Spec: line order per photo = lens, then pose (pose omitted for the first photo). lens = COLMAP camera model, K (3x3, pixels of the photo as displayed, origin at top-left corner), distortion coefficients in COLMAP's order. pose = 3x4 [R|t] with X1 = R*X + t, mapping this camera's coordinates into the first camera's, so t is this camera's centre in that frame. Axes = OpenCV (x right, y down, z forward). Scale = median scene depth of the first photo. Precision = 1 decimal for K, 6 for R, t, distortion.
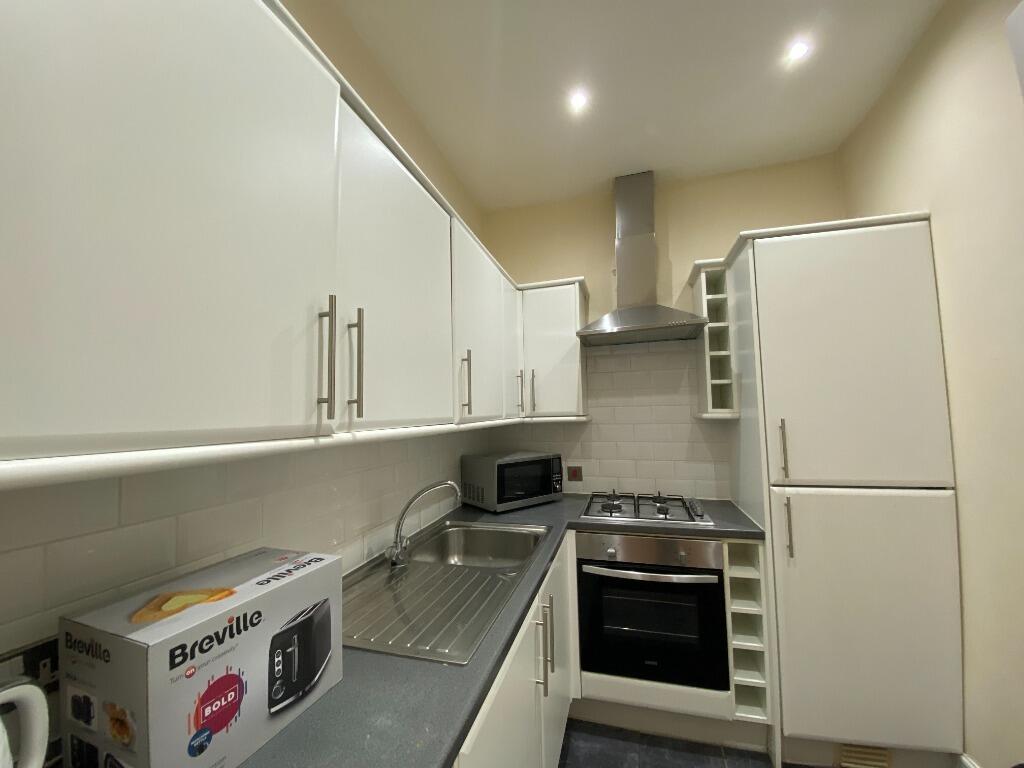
lens RADIAL K [[414.9, 0, 510.6], [0, 414.9, 382.0], [0, 0, 1]] dist [0.012748, -0.016362]
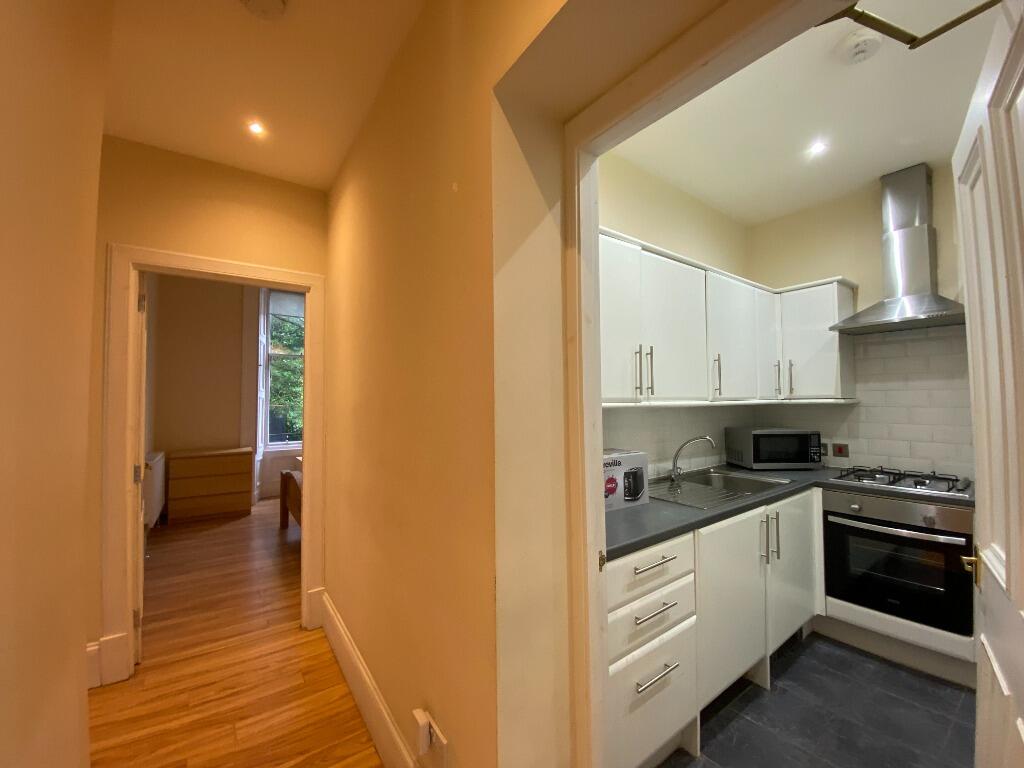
lens RADIAL K [[414.9, 0, 510.6], [0, 414.9, 382.0], [0, 0, 1]] dist [0.012748, -0.016362]
pose [[0.792545, -0.011928, -0.609697, 0.187577], [0.035252, 0.999033, 0.026279, -0.033447], [0.608794, -0.042321, 0.792199, -0.584993]]
